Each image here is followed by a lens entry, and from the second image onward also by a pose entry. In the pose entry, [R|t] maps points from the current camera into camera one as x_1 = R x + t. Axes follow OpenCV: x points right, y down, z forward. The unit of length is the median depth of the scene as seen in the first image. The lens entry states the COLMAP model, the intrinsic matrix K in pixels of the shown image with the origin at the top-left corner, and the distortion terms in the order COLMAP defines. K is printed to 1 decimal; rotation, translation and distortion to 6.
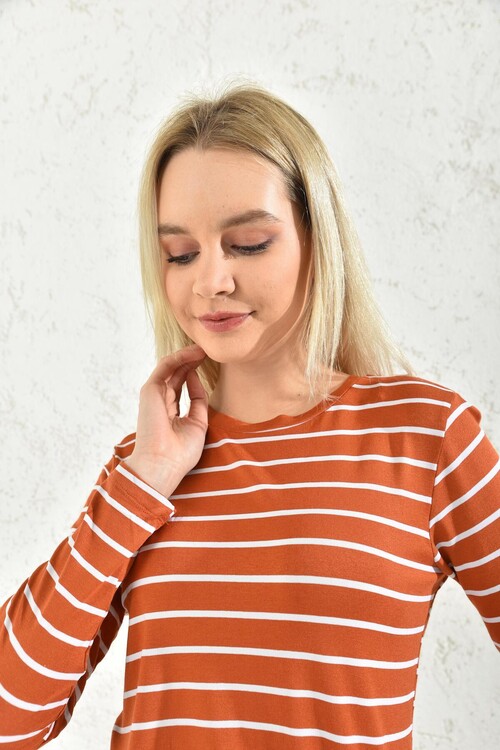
lens RADIAL K [[676.9, 0, 249.7], [0, 676.9, 370.9], [0, 0, 1]] dist [-0.013310, 0.022880]
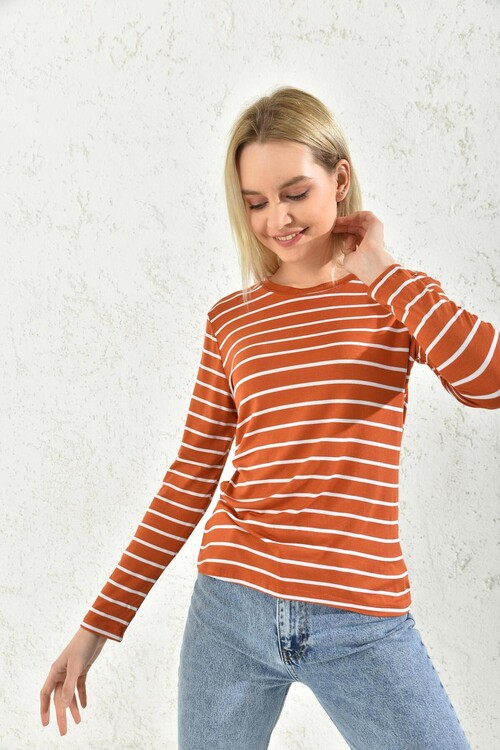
lens RADIAL K [[810.7, 0, 241.1], [0, 810.7, 360.4], [0, 0, 1]] dist [0.022861, 0.000000]
pose [[0.998284, -0.012014, 0.057316, -0.141156], [0.003239, 0.988559, 0.150799, -0.047346], [-0.058472, -0.150354, 0.986902, -0.617481]]
